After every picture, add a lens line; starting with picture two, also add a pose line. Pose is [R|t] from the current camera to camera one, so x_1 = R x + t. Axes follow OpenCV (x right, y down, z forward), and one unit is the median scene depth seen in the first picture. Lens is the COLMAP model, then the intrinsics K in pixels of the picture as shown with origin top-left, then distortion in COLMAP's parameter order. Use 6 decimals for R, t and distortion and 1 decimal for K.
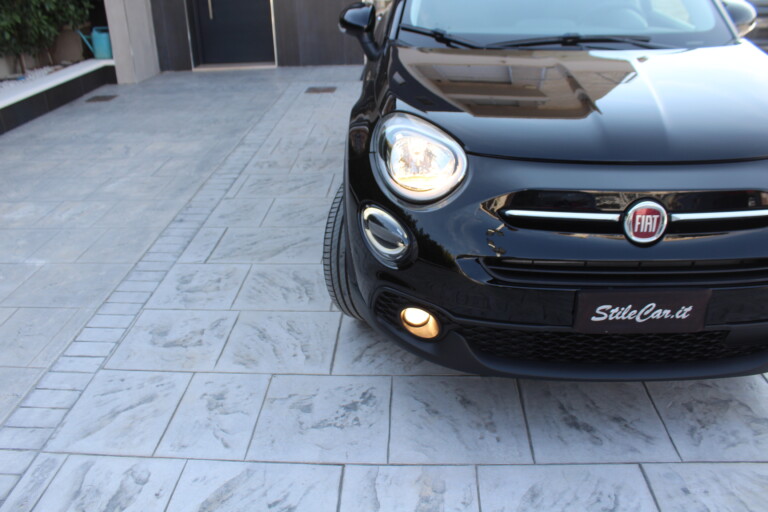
lens RADIAL K [[632.9, 0, 384.0], [0, 632.9, 256.0], [0, 0, 1]] dist [-0.168433, 0.153332]
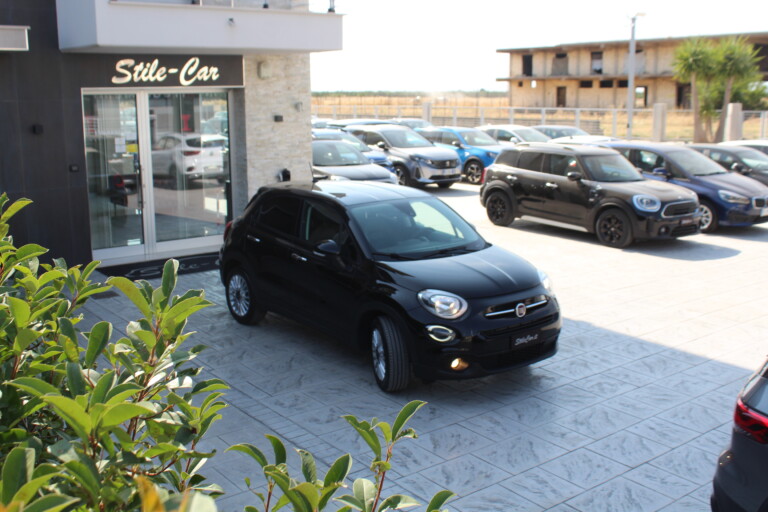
lens RADIAL K [[810.3, 0, 384.0], [0, 810.3, 256.0], [0, 0, 1]] dist [-0.199364, 0.007614]
pose [[0.765709, -0.107750, 0.634098, -2.397990], [0.267320, 0.949999, -0.161373, 0.140574], [-0.585004, 0.293072, 0.756227, -1.586194]]
